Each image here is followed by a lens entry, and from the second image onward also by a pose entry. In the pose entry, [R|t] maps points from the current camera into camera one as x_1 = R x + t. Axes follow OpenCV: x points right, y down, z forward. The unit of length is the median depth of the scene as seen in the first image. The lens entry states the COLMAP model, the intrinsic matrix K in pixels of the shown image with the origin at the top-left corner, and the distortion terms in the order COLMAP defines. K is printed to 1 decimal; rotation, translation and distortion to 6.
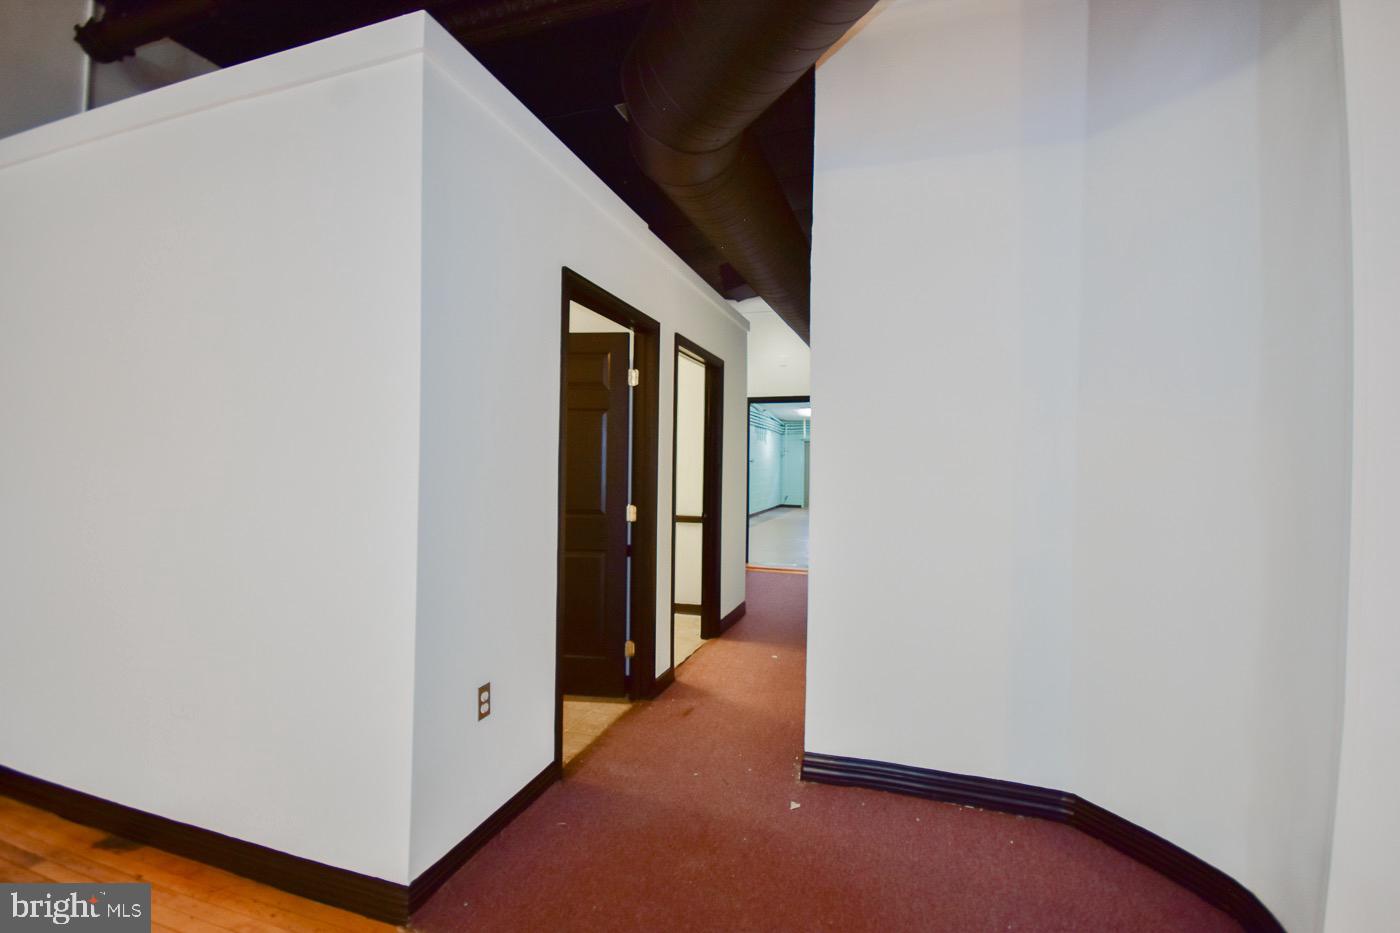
lens RADIAL K [[614.7, 0, 700.9], [0, 614.7, 483.5], [0, 0, 1]] dist [-0.003061, -0.000851]
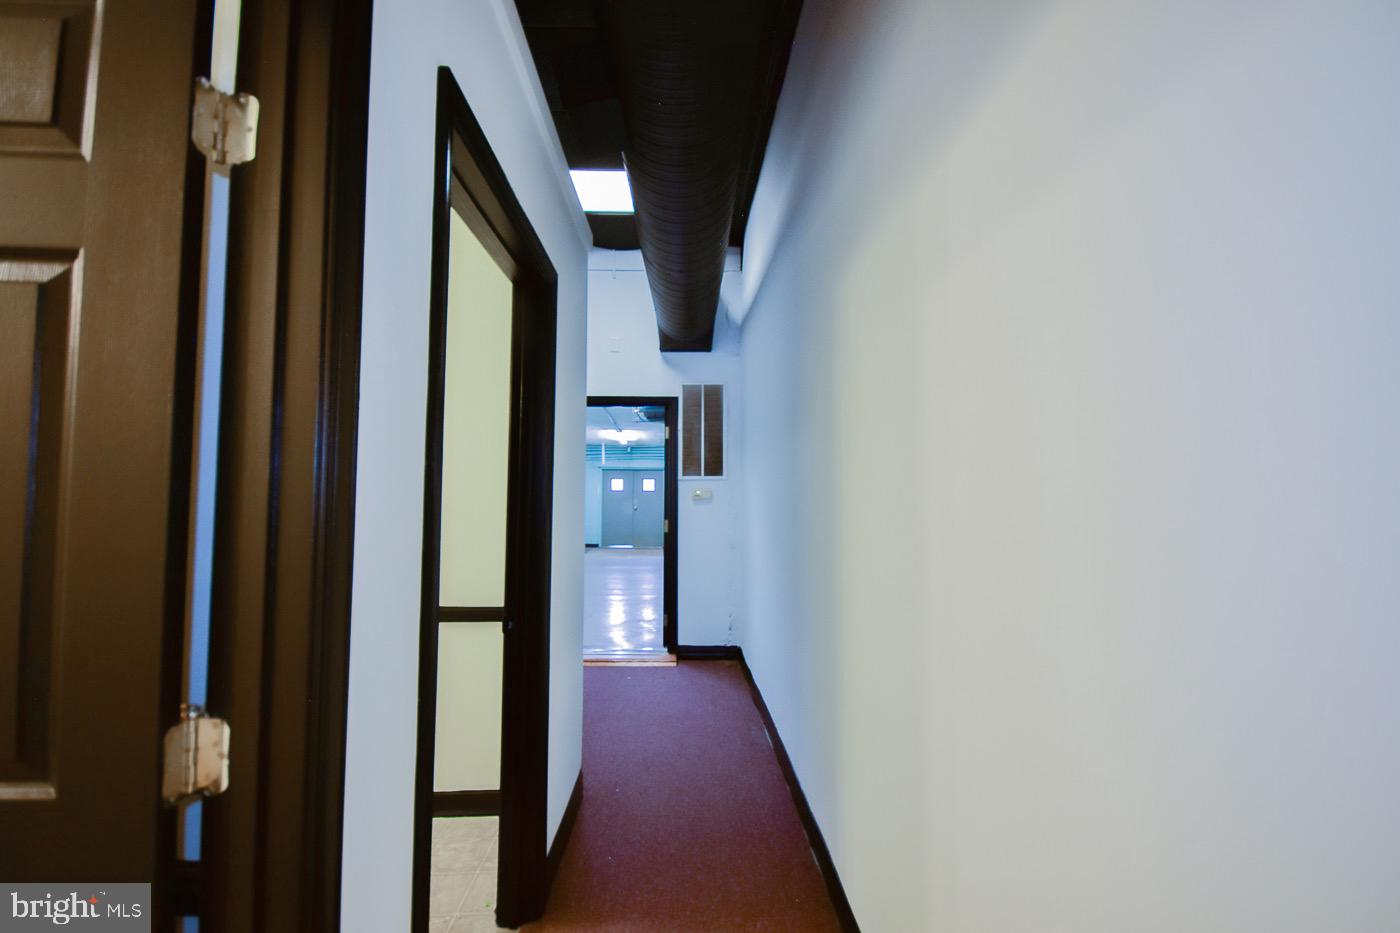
lens RADIAL K [[614.7, 0, 700.9], [0, 614.7, 483.5], [0, 0, 1]] dist [-0.003061, -0.000851]
pose [[0.935311, -0.007000, 0.353756, -0.021549], [0.025072, 0.998602, -0.046530, -0.018228], [-0.352936, 0.052389, 0.934180, 0.503981]]
